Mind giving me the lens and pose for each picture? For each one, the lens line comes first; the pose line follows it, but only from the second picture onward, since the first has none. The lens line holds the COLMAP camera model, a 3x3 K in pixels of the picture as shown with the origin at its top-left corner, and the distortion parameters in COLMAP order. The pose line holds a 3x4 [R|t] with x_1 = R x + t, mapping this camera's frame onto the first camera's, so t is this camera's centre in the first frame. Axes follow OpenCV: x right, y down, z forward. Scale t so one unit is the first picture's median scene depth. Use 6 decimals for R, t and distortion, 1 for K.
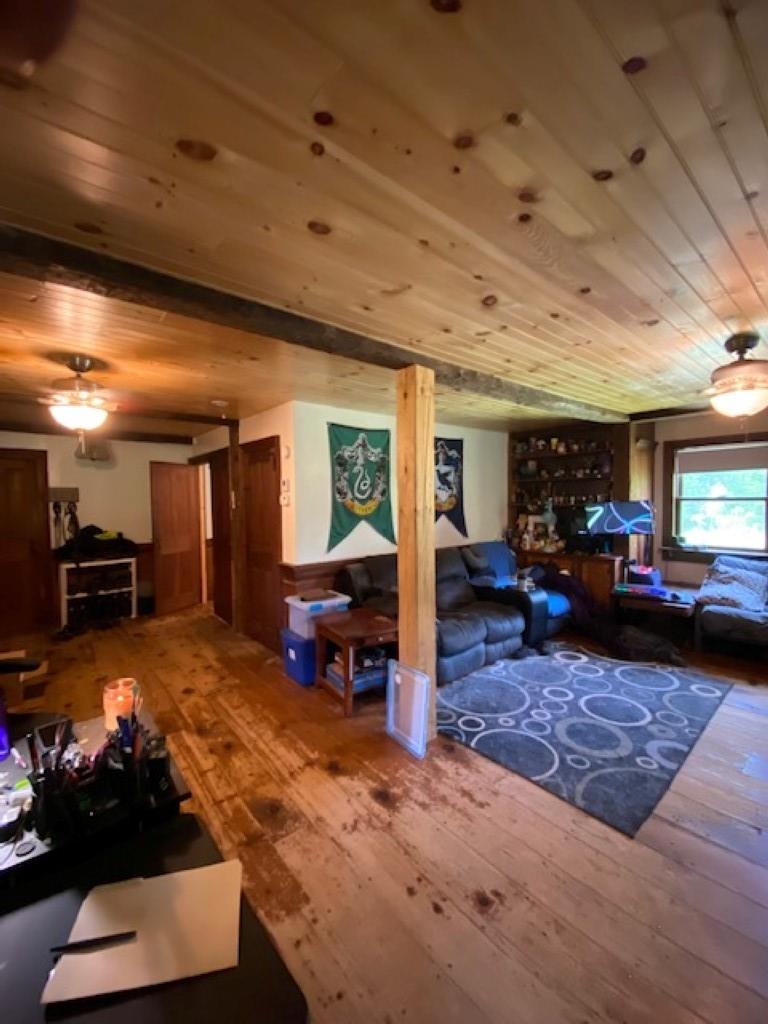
lens RADIAL K [[418.5, 0, 385.8], [0, 418.5, 502.1], [0, 0, 1]] dist [0.028020, -0.022352]
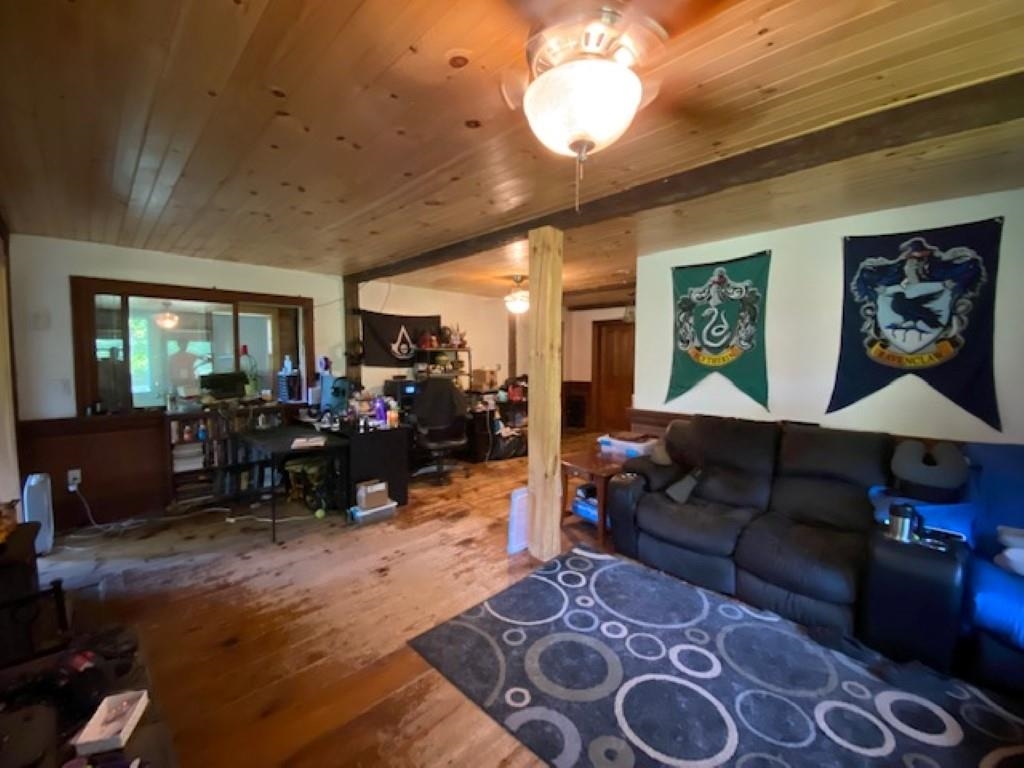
lens RADIAL K [[418.5, 0, 514.1], [0, 418.5, 380.9], [0, 0, 1]] dist [0.028020, -0.022352]
pose [[0.078838, 0.071699, -0.994306, 0.824085], [-0.009271, 0.997420, 0.071188, 0.004124], [0.996844, 0.003606, 0.079300, 0.581601]]
